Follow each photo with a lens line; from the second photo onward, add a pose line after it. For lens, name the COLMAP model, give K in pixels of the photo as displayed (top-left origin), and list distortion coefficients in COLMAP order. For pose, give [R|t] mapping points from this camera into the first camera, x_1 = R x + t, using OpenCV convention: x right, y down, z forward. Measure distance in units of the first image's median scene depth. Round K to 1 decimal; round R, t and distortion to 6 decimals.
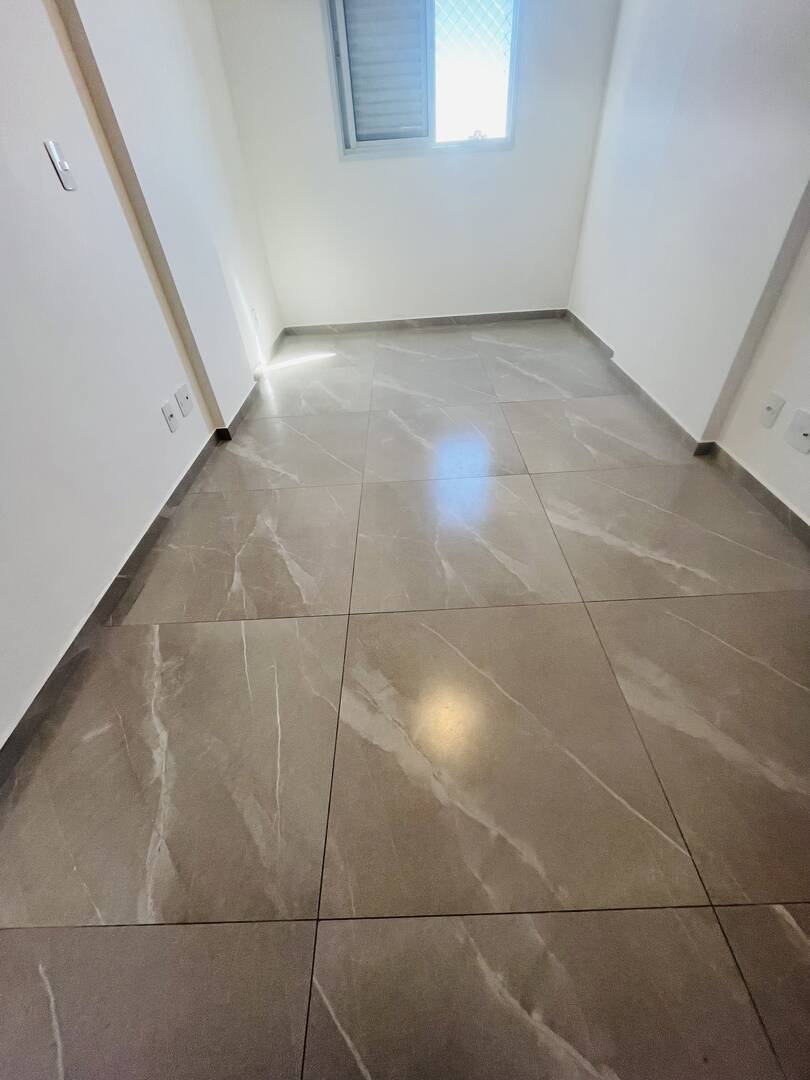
lens RADIAL K [[437.9, 0, 406.6], [0, 437.9, 538.0], [0, 0, 1]] dist [-0.001967, 0.000128]
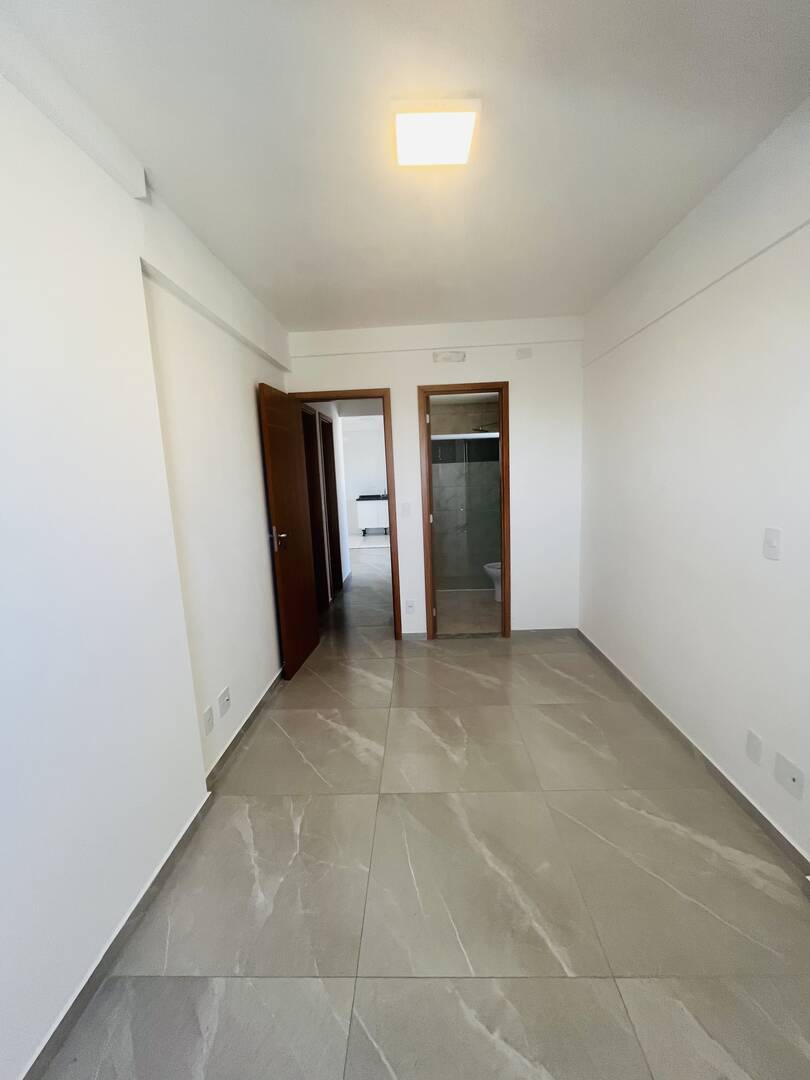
lens RADIAL K [[437.9, 0, 406.6], [0, 437.9, 538.0], [0, 0, 1]] dist [-0.001967, 0.000128]
pose [[-0.993677, 0.092855, 0.063117, 0.074748], [0.108338, 0.645396, 0.756126, -1.045035], [0.029474, 0.758183, -0.651375, 0.967762]]
